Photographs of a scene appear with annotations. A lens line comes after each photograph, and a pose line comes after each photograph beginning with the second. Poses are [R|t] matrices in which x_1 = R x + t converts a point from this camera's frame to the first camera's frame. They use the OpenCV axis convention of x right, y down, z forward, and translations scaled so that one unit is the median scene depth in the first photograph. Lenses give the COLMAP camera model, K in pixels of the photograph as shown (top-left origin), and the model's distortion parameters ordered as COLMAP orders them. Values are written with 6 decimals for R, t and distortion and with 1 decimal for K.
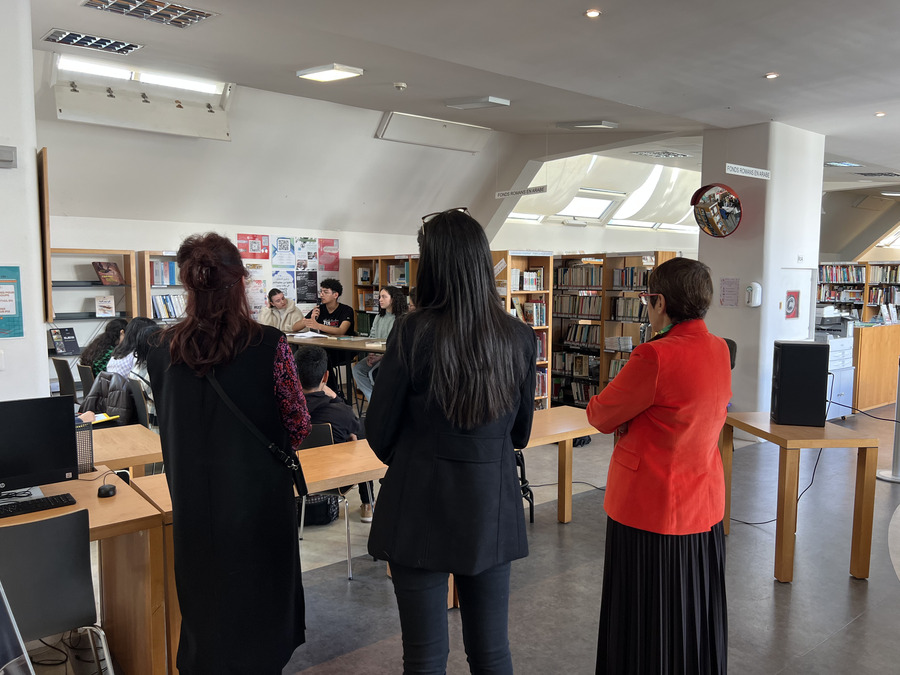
lens RADIAL K [[686.2, 0, 450.3], [0, 686.2, 338.5], [0, 0, 1]] dist [0.043697, -0.050351]
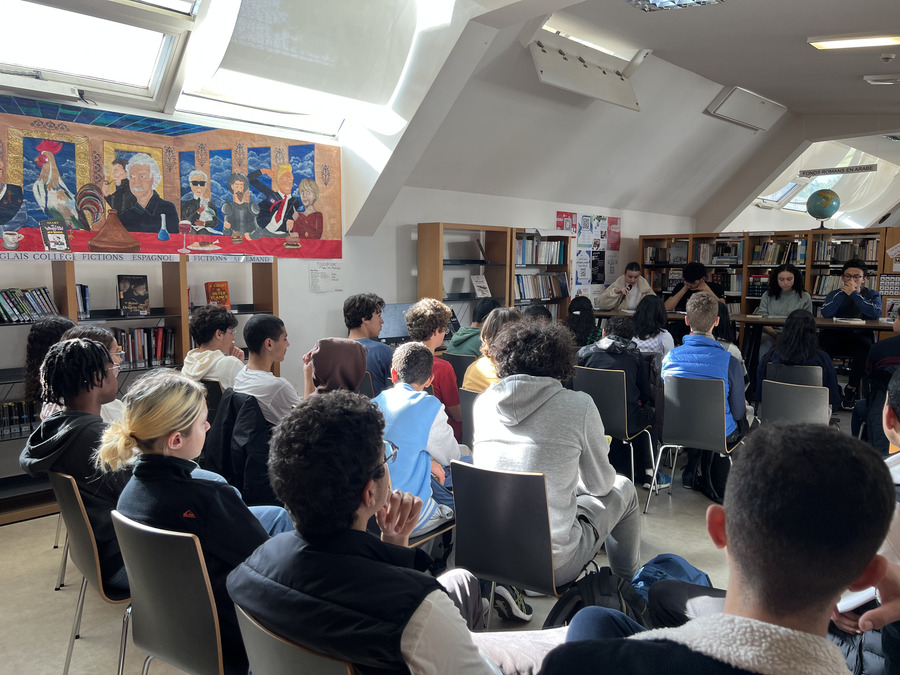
lens RADIAL K [[686.2, 0, 449.6], [0, 686.2, 341.6], [0, 0, 1]] dist [0.043697, -0.050351]
pose [[0.993948, -0.012756, 0.109104, -0.529772], [0.010457, 0.999712, 0.021612, 0.006900], [-0.109348, -0.020340, 0.993795, 0.058088]]
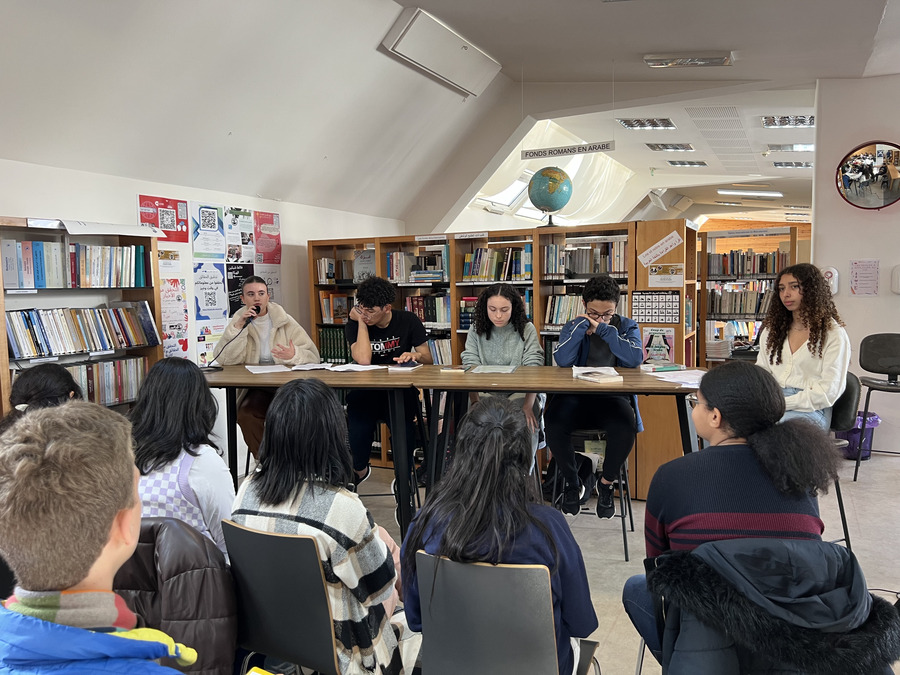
lens RADIAL K [[686.2, 0, 457.0], [0, 686.2, 337.9], [0, 0, 1]] dist [0.043697, -0.050351]
pose [[0.902413, -0.056317, 0.427176, -0.302739], [0.061888, 0.998083, 0.000844, -0.021252], [-0.426405, 0.025675, 0.904168, 0.371793]]
